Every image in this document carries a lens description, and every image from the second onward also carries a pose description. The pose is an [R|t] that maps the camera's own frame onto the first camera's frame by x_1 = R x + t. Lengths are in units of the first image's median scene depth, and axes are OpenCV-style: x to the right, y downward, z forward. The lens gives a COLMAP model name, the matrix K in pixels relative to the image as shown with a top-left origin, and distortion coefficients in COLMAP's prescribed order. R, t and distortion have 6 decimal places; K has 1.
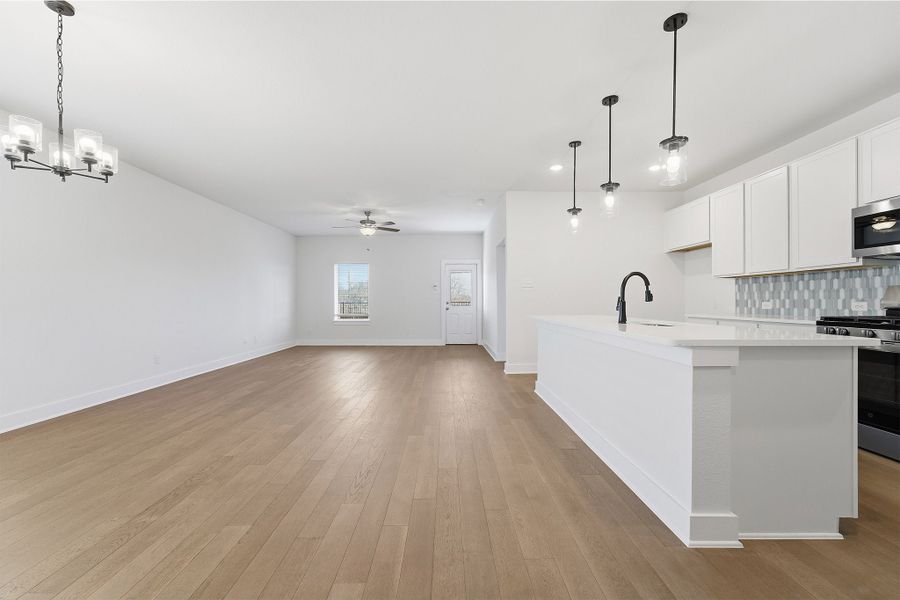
lens RADIAL K [[362.4, 0, 448.9], [0, 362.4, 301.2], [0, 0, 1]] dist [-0.040713, 0.013345]
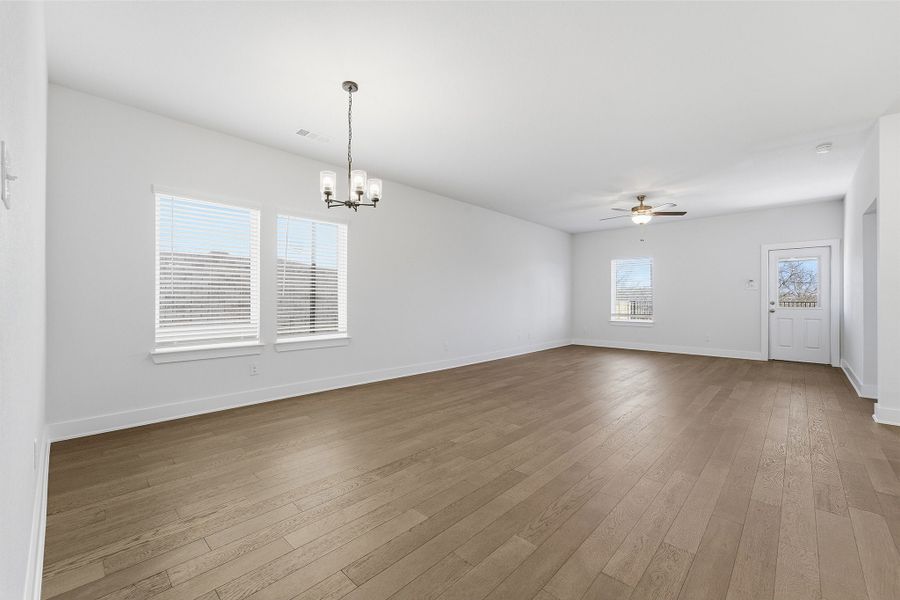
lens RADIAL K [[362.4, 0, 448.9], [0, 362.4, 301.2], [0, 0, 1]] dist [-0.040713, 0.013345]
pose [[0.714278, 0.005747, -0.699838, 0.049521], [-0.004353, 0.999983, 0.003769, 0.001136], [0.699848, 0.000354, 0.714291, 0.075380]]
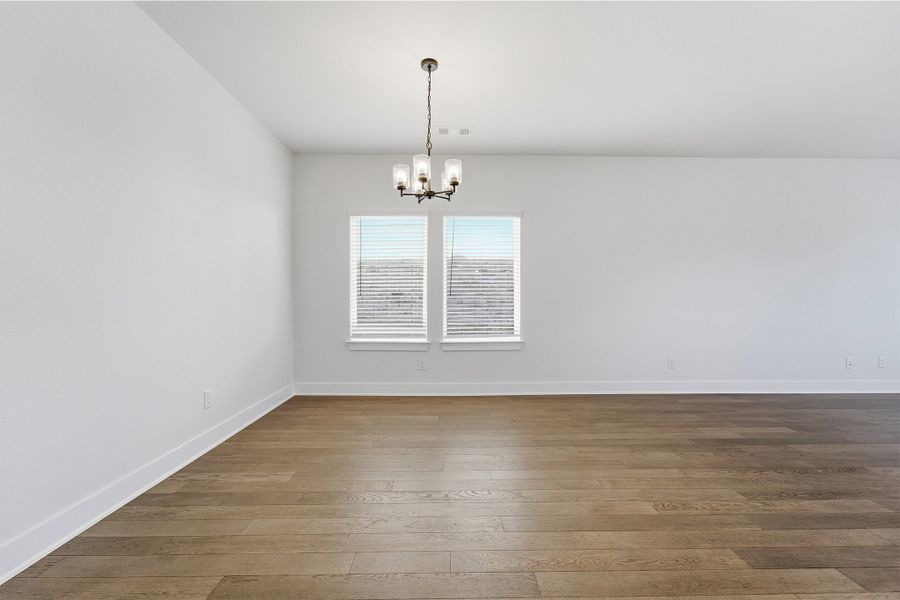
lens RADIAL K [[361.6, 0, 447.3], [0, 361.6, 312.2], [0, 0, 1]] dist [-0.040883, 0.025564]
pose [[0.013672, 0.034499, -0.999311, 0.059018], [-0.002626, 0.999402, 0.034466, 0.001012], [0.999903, 0.002153, 0.013754, 0.301270]]
